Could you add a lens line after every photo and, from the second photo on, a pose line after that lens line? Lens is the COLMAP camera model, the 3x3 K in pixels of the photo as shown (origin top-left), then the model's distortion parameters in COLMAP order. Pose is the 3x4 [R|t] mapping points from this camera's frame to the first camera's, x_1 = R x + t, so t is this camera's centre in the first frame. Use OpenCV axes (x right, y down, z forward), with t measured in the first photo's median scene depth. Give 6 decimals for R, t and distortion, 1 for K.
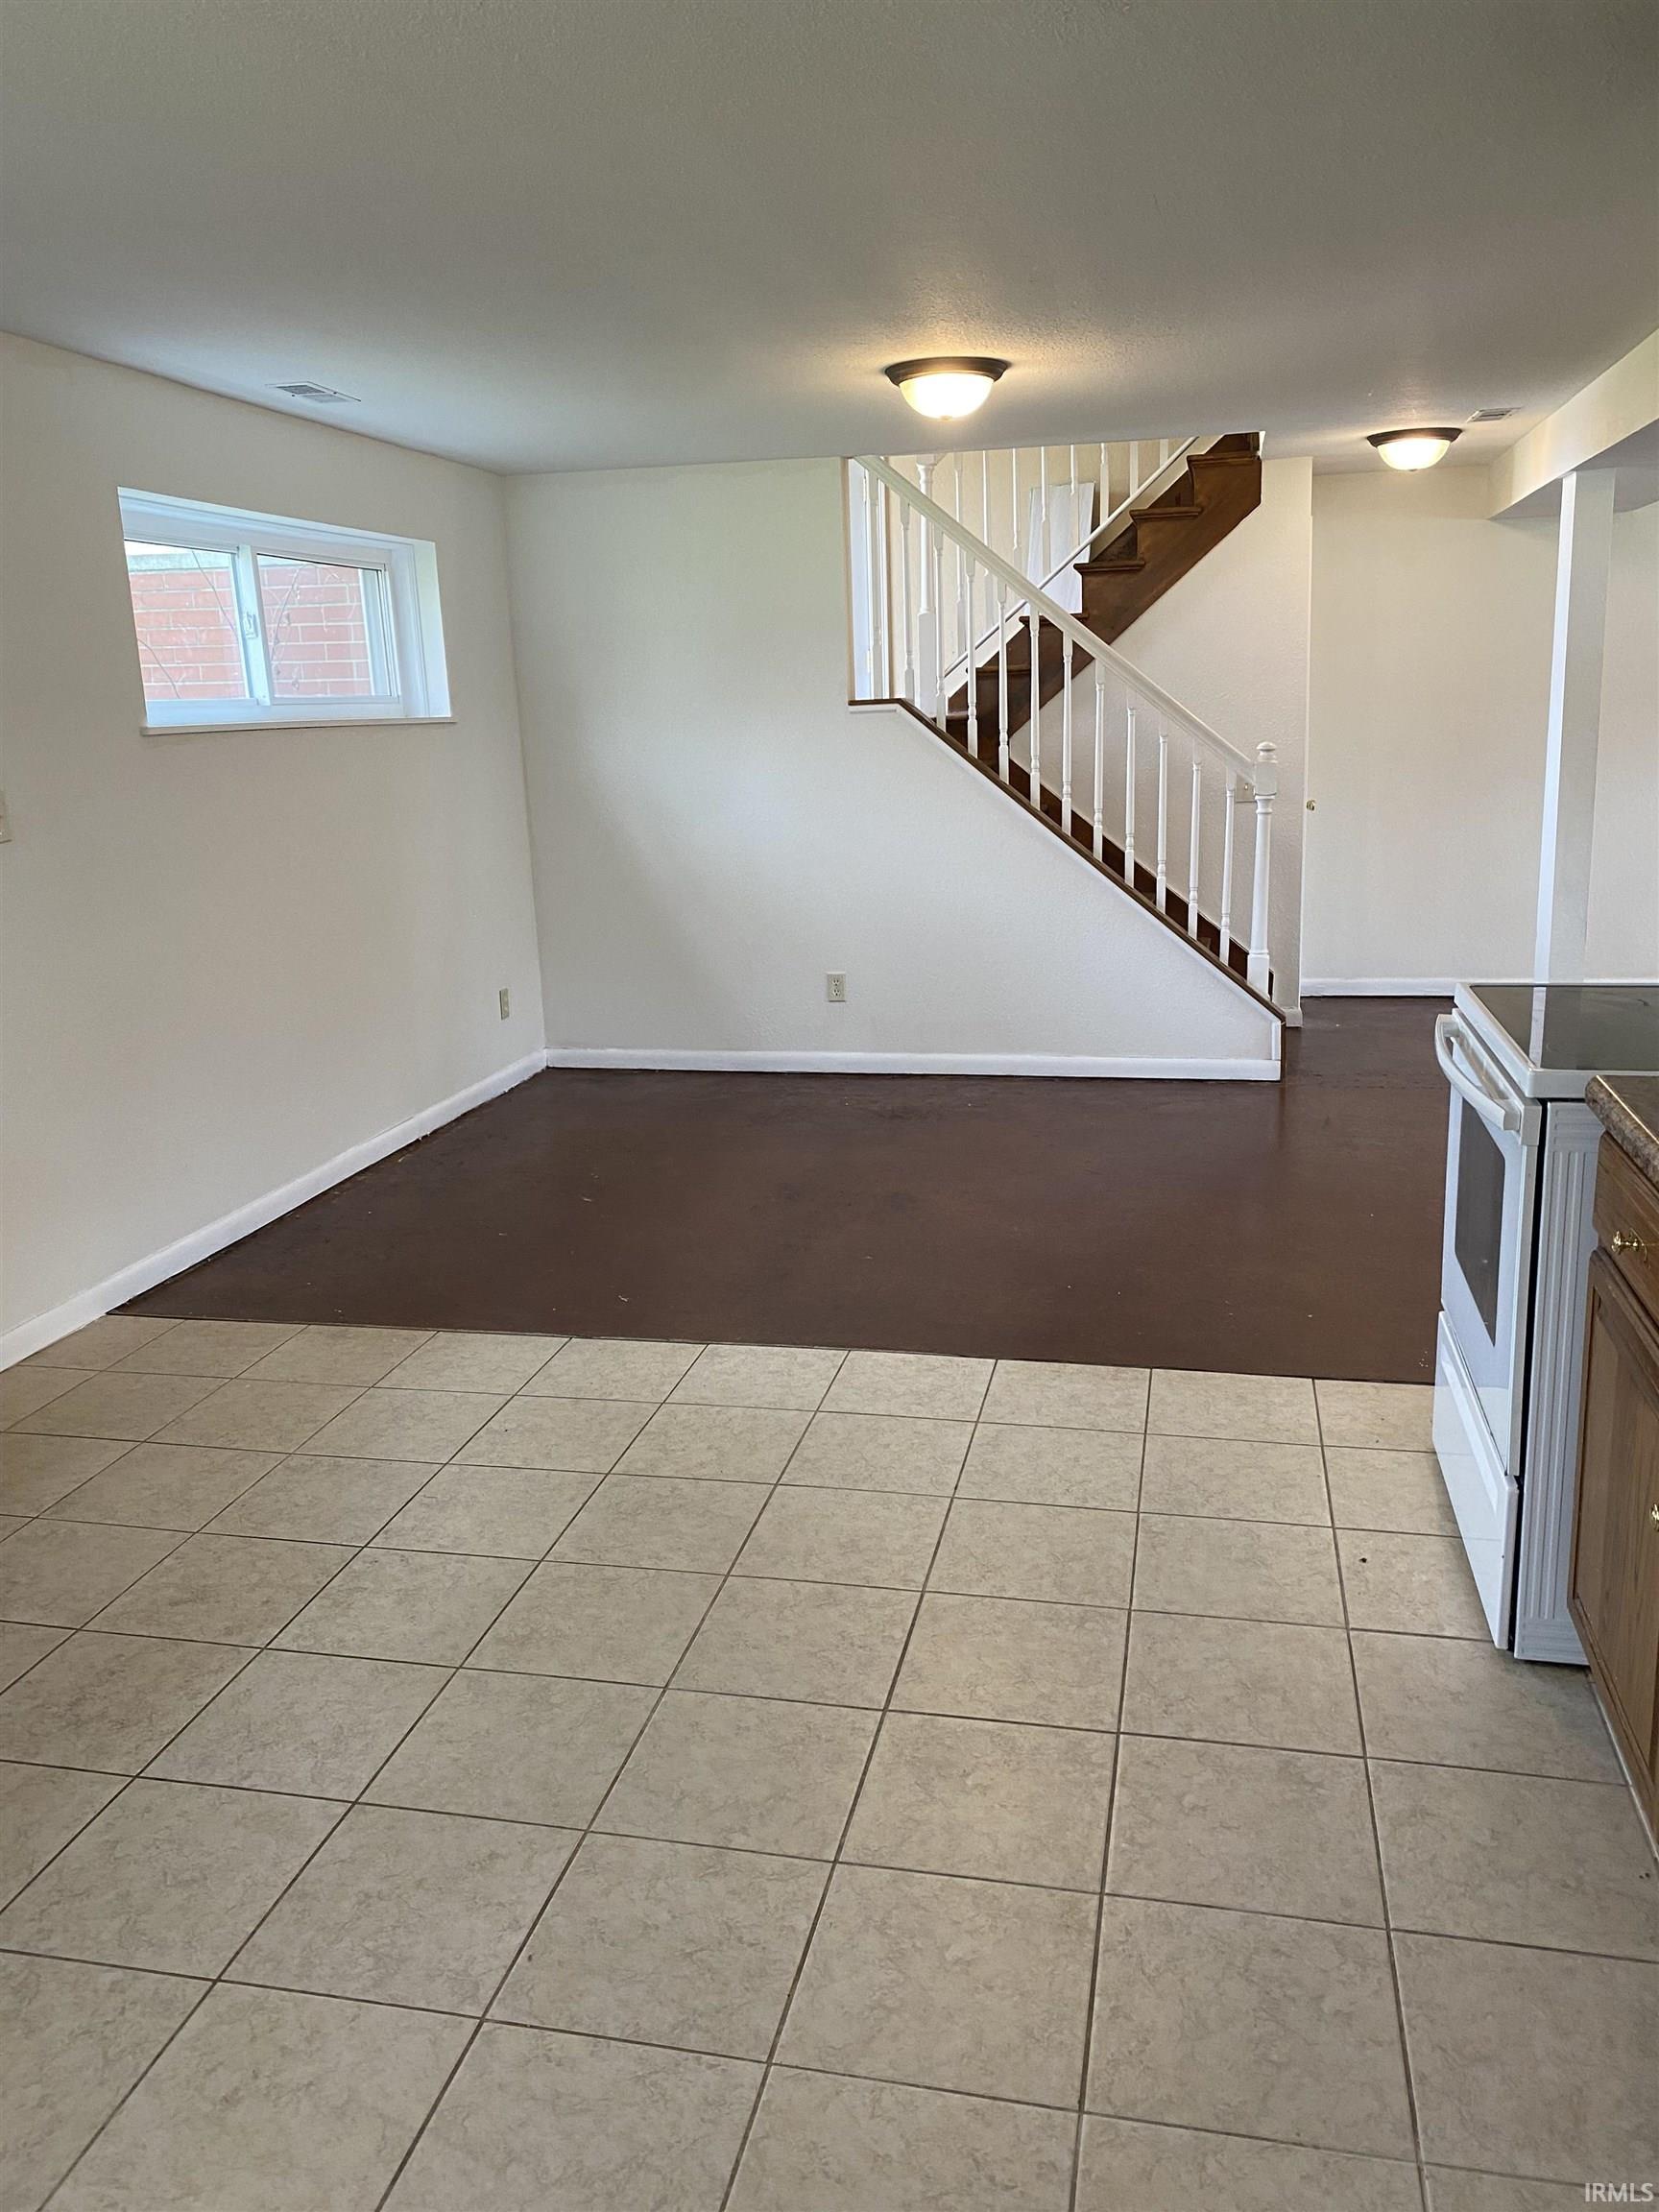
lens RADIAL K [[1698.3, 0, 831.6], [0, 1698.3, 1104.4], [0, 0, 1]] dist [-0.010238, 0.020150]
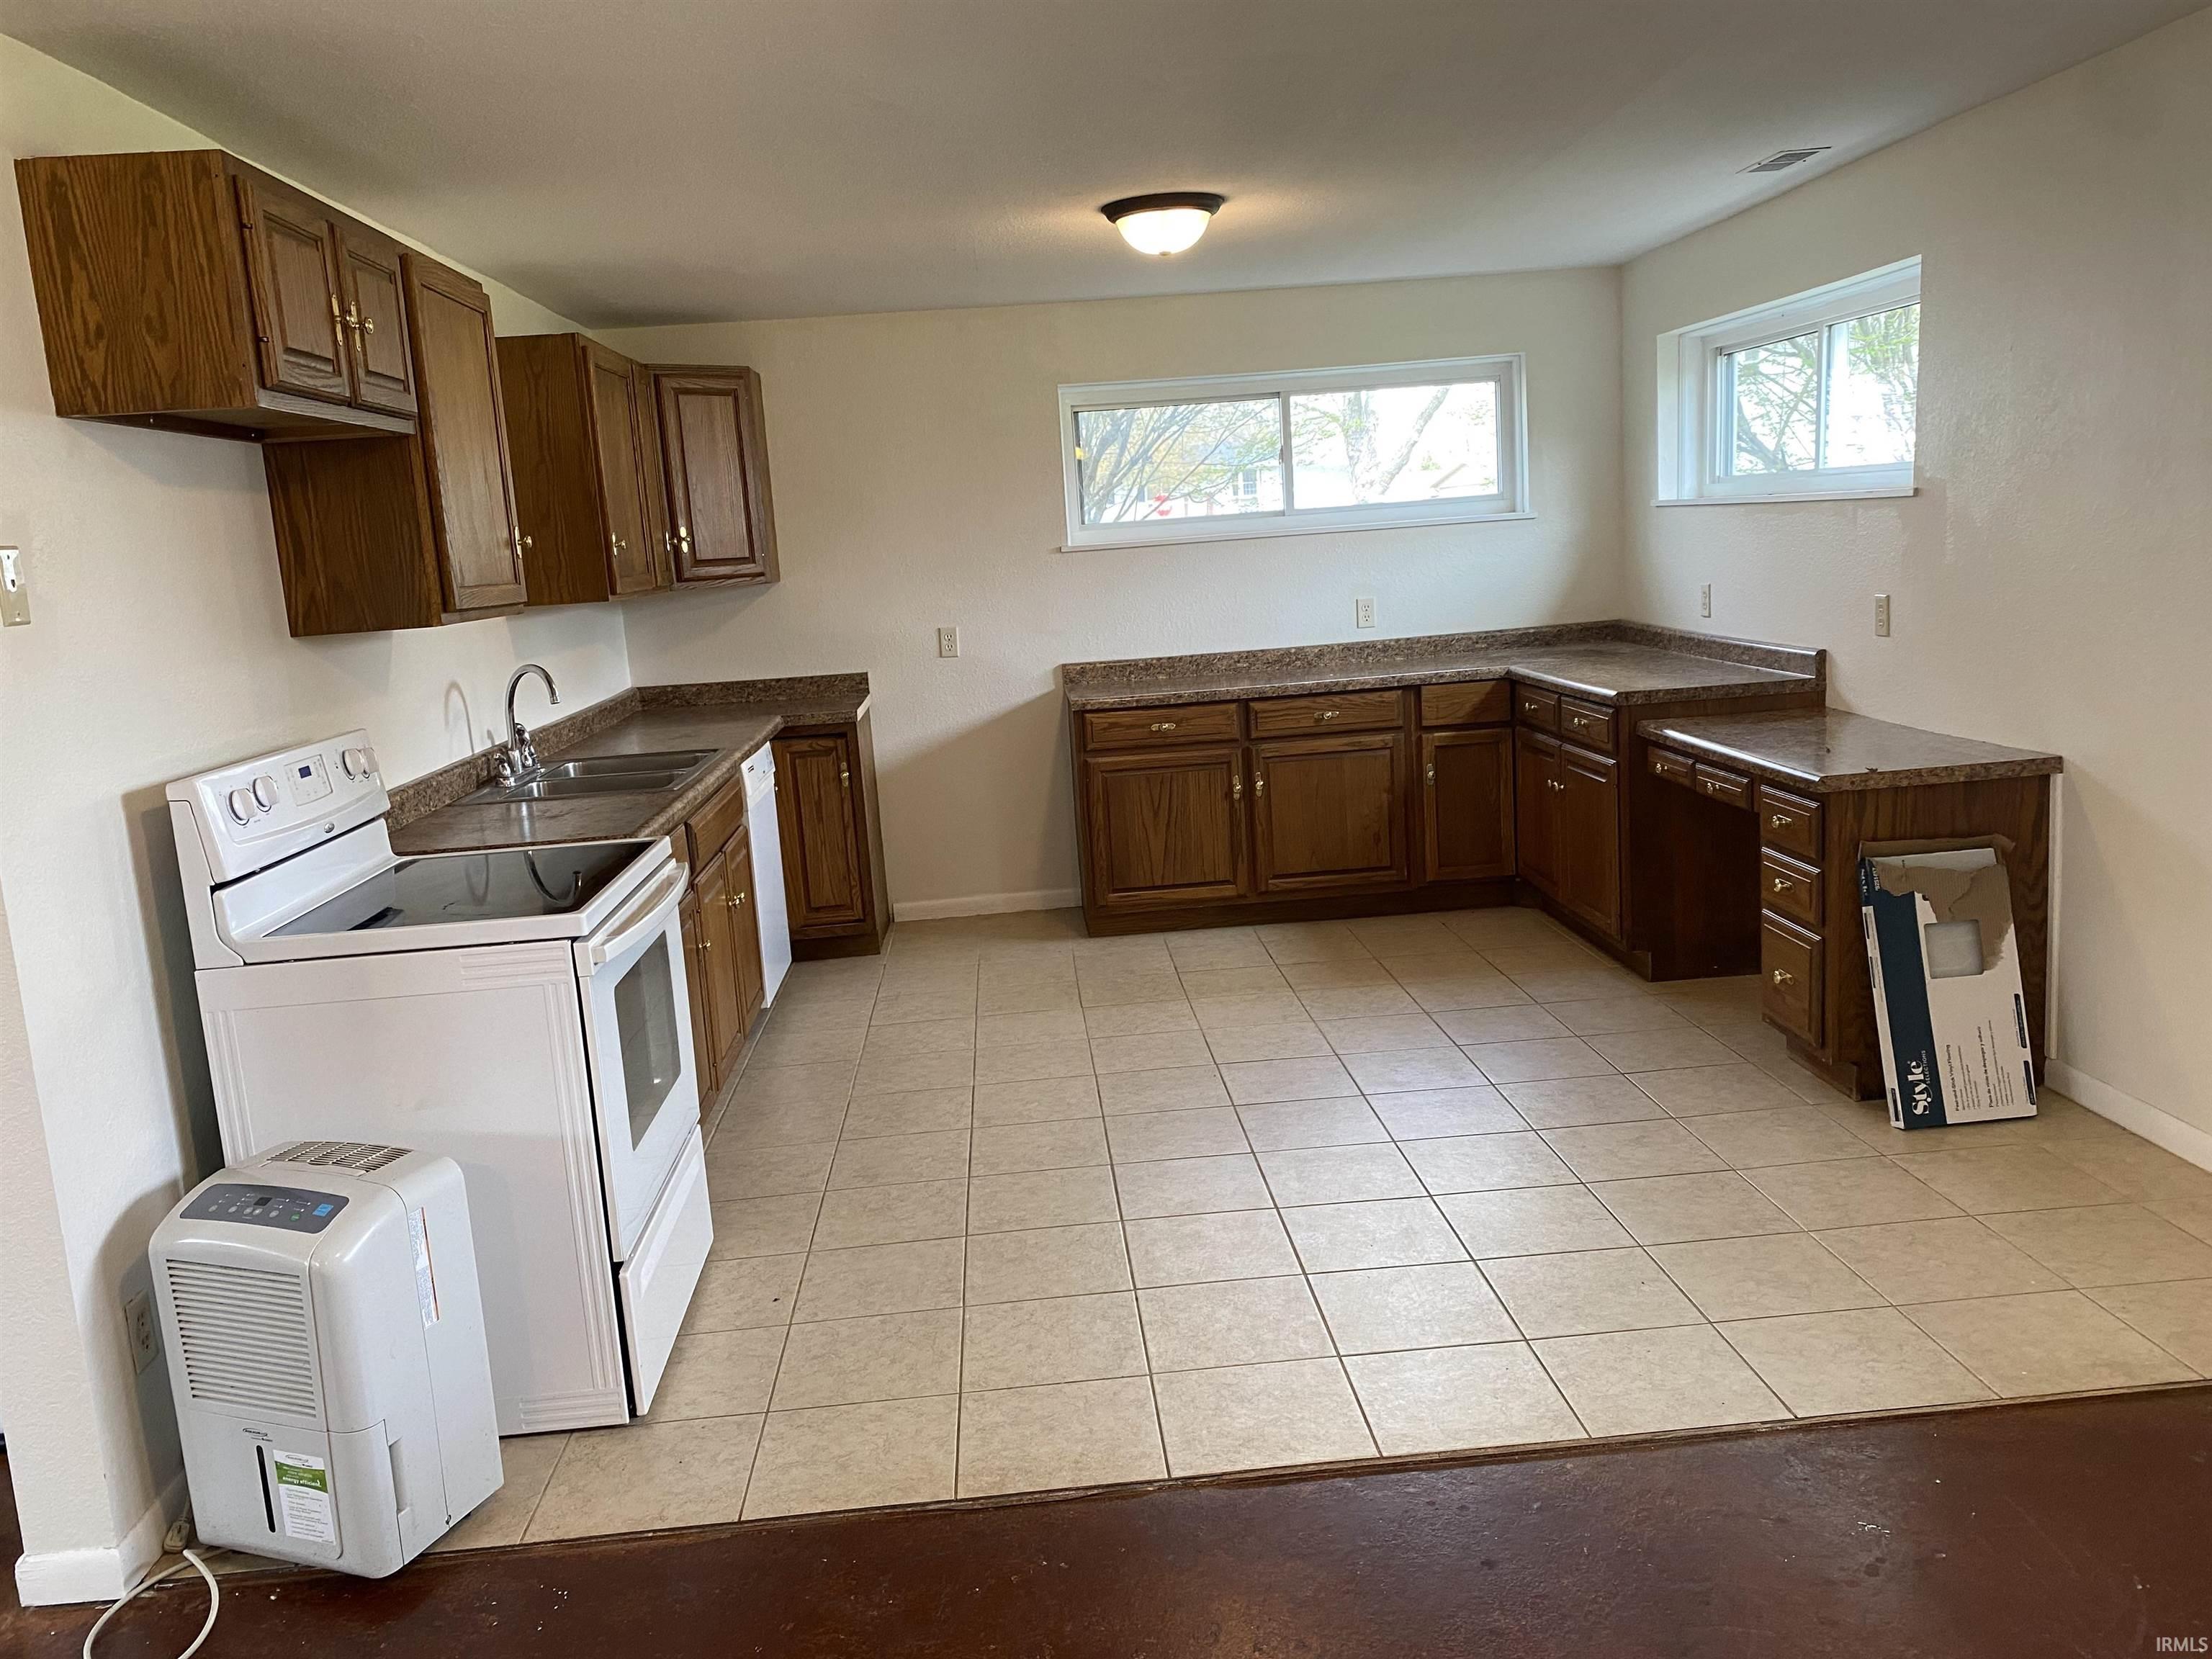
lens RADIAL K [[1698.3, 0, 1108.5], [0, 1698.3, 832.0], [0, 0, 1]] dist [-0.010238, 0.020150]
pose [[-0.955988, 0.141567, -0.256994, 0.379979], [0.030037, 0.918518, 0.394237, -0.535246], [0.291864, 0.369166, -0.882344, 2.166988]]
